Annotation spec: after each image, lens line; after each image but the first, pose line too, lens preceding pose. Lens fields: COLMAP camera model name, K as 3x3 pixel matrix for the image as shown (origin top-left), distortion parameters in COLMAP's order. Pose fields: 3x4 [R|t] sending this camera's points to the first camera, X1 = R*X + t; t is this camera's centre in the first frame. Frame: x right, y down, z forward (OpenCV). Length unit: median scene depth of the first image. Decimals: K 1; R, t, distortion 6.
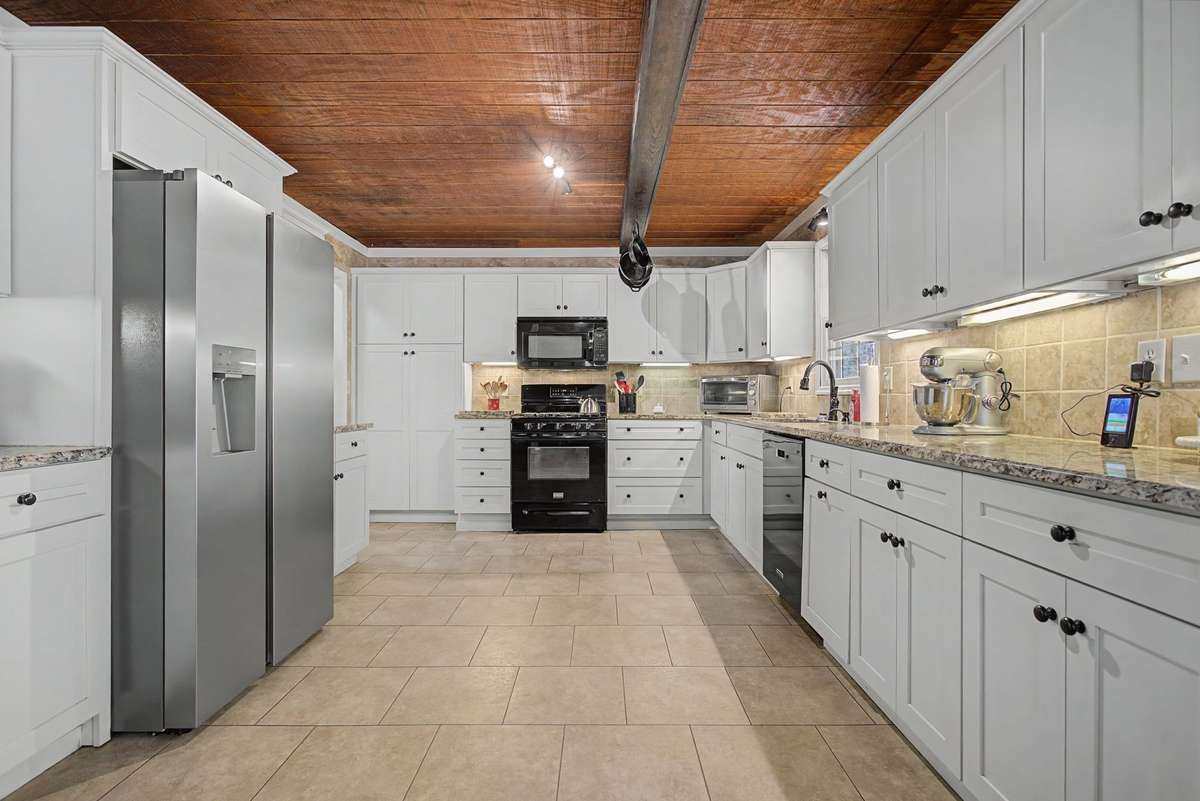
lens RADIAL K [[572.0, 0, 602.2], [0, 572.0, 399.8], [0, 0, 1]] dist [-0.005031, 0.000007]
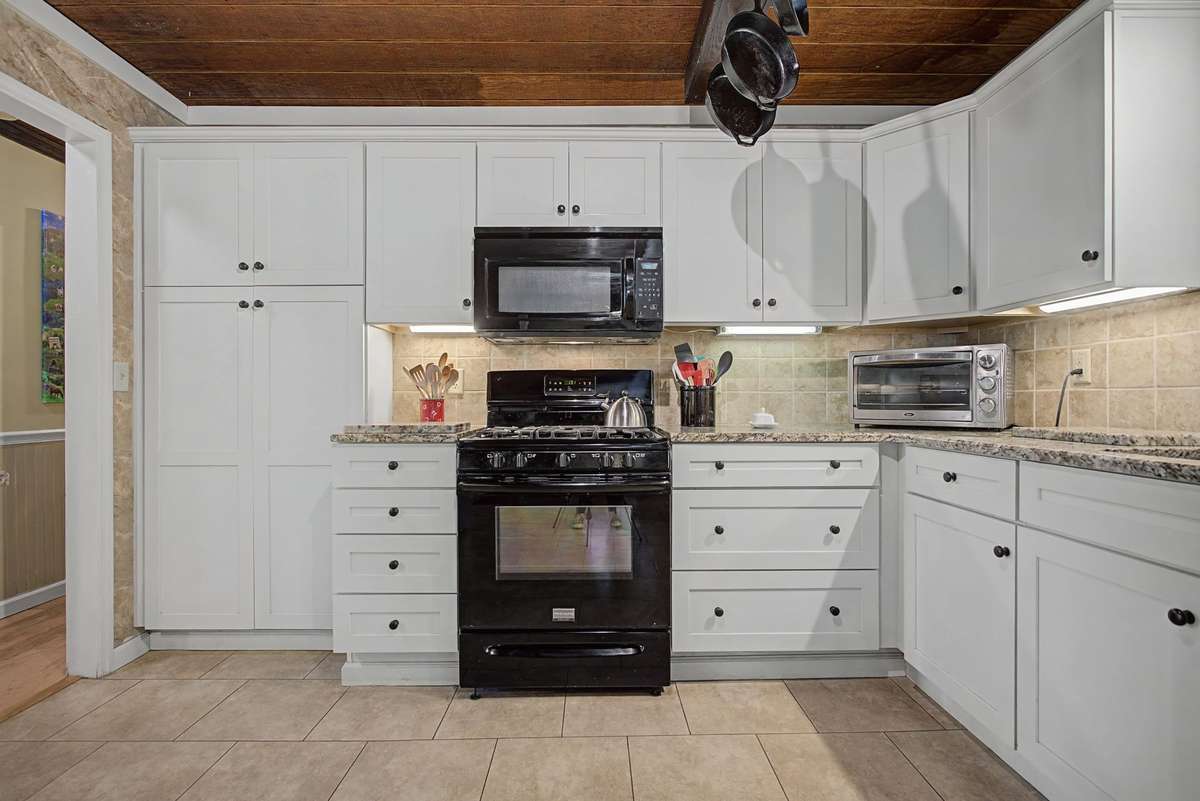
lens RADIAL K [[572.0, 0, 597.3], [0, 572.0, 399.8], [0, 0, 1]] dist [-0.005031, 0.000007]
pose [[0.999960, -0.002772, 0.008501, -0.050906], [0.002799, 0.999991, -0.003117, 0.001157], [-0.008492, 0.003141, 0.999959, 0.522459]]
